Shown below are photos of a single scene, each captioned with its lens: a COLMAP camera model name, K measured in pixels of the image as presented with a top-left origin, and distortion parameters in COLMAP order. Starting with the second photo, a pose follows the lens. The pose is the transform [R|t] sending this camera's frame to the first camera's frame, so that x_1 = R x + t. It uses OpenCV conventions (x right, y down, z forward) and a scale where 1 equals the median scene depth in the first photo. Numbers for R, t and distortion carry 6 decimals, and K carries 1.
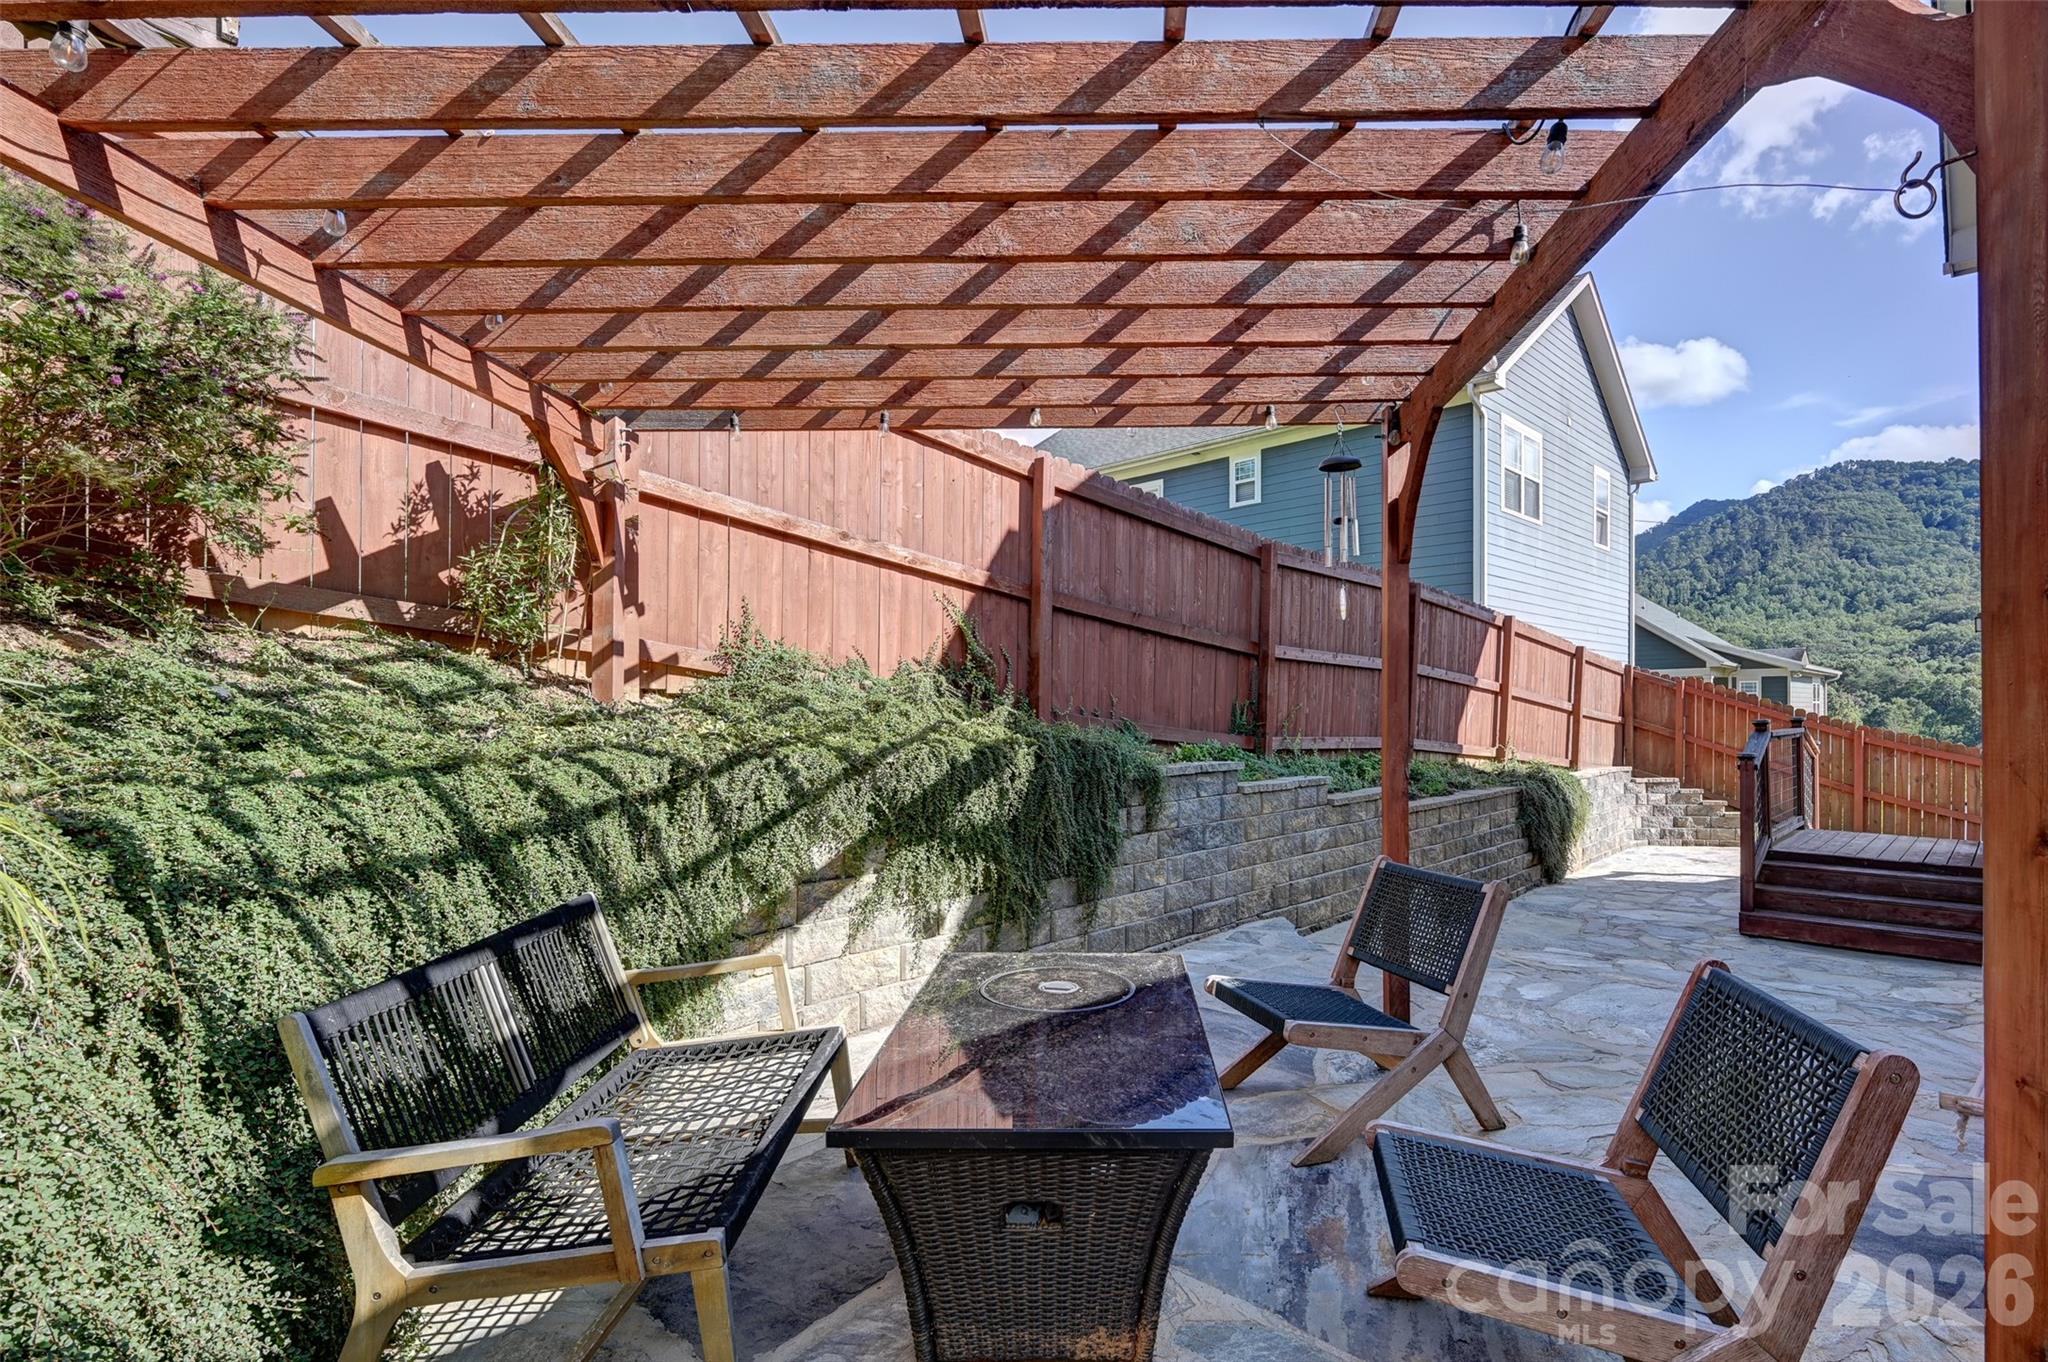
lens RADIAL K [[979.4, 0, 1034.6], [0, 979.4, 701.5], [0, 0, 1]] dist [-0.004921, 0.001312]
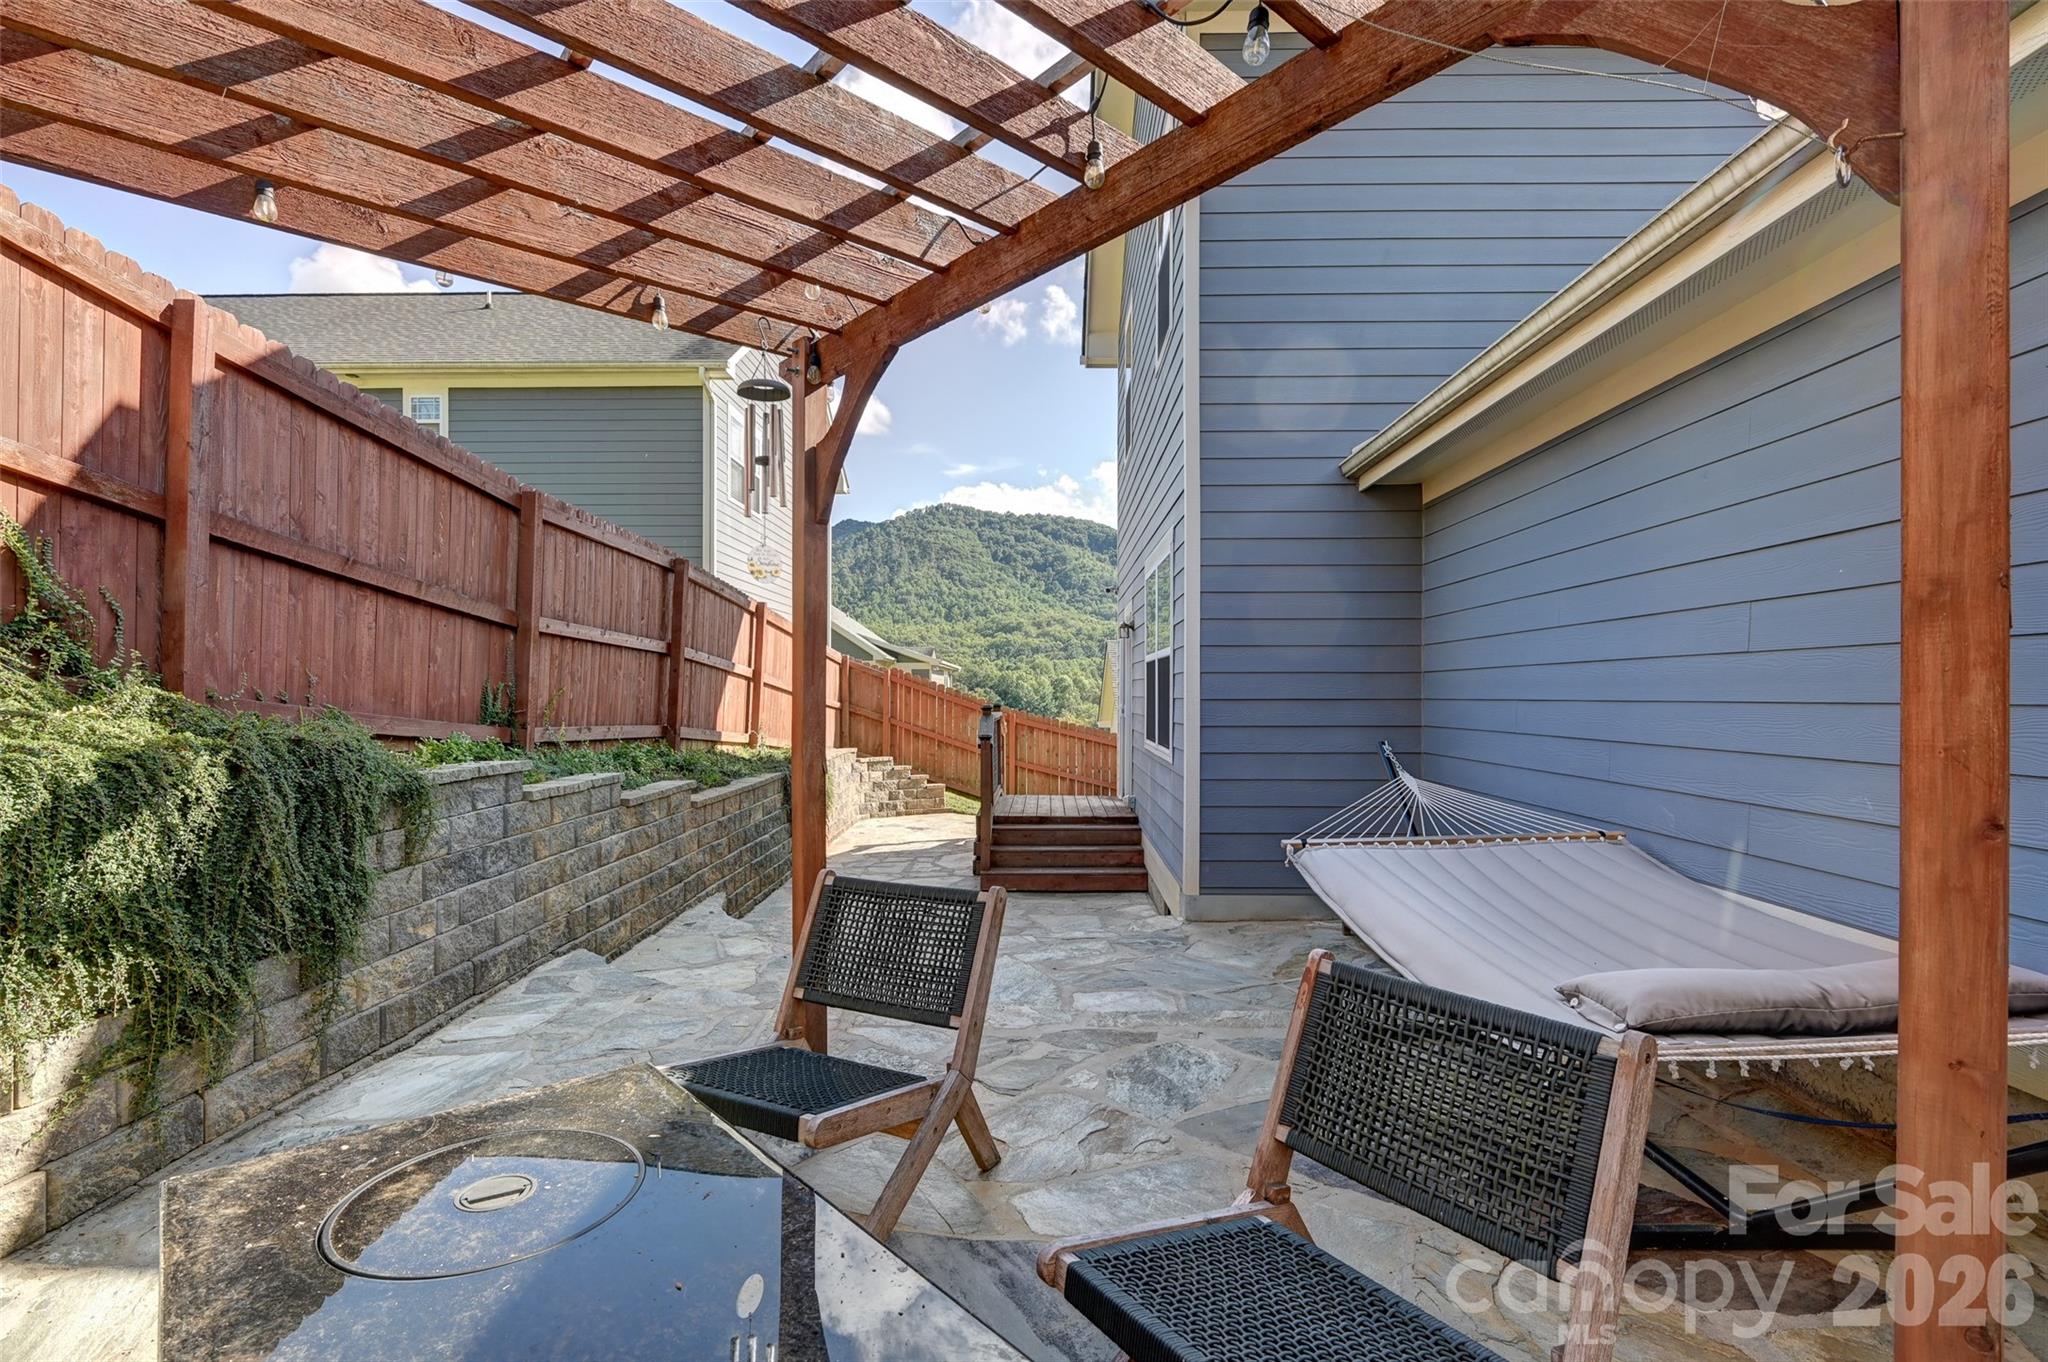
lens RADIAL K [[979.4, 0, 1033.5], [0, 979.4, 696.0], [0, 0, 1]] dist [-0.004921, 0.001312]
pose [[0.701722, 0.003567, 0.712442, -0.060049], [-0.009872, 0.999940, 0.004717, 0.002123], [-0.712382, -0.010344, 0.701715, 0.153249]]
